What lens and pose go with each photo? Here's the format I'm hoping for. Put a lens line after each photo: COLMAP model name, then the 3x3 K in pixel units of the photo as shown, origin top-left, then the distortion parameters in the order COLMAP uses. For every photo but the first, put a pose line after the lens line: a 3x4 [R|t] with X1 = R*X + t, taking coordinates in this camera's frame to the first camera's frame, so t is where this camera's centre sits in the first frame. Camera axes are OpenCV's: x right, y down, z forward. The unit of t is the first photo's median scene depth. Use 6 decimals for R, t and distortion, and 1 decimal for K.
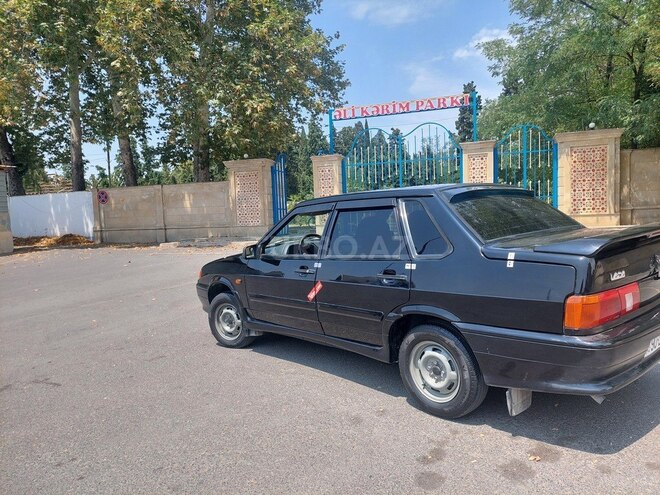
lens RADIAL K [[490.2, 0, 330.0], [0, 490.2, 247.5], [0, 0, 1]] dist [0.058314, -0.052097]
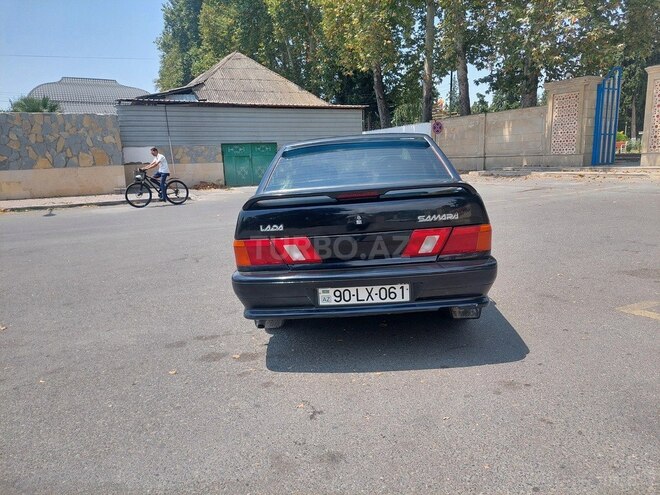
lens RADIAL K [[491.1, 0, 333.8], [0, 491.1, 248.3], [0, 0, 1]] dist [0.057703, -0.053061]
pose [[0.699347, 0.141677, -0.700601, 0.201708], [-0.032027, 0.985386, 0.167298, -0.012907], [0.714065, -0.094561, 0.693664, 0.039333]]
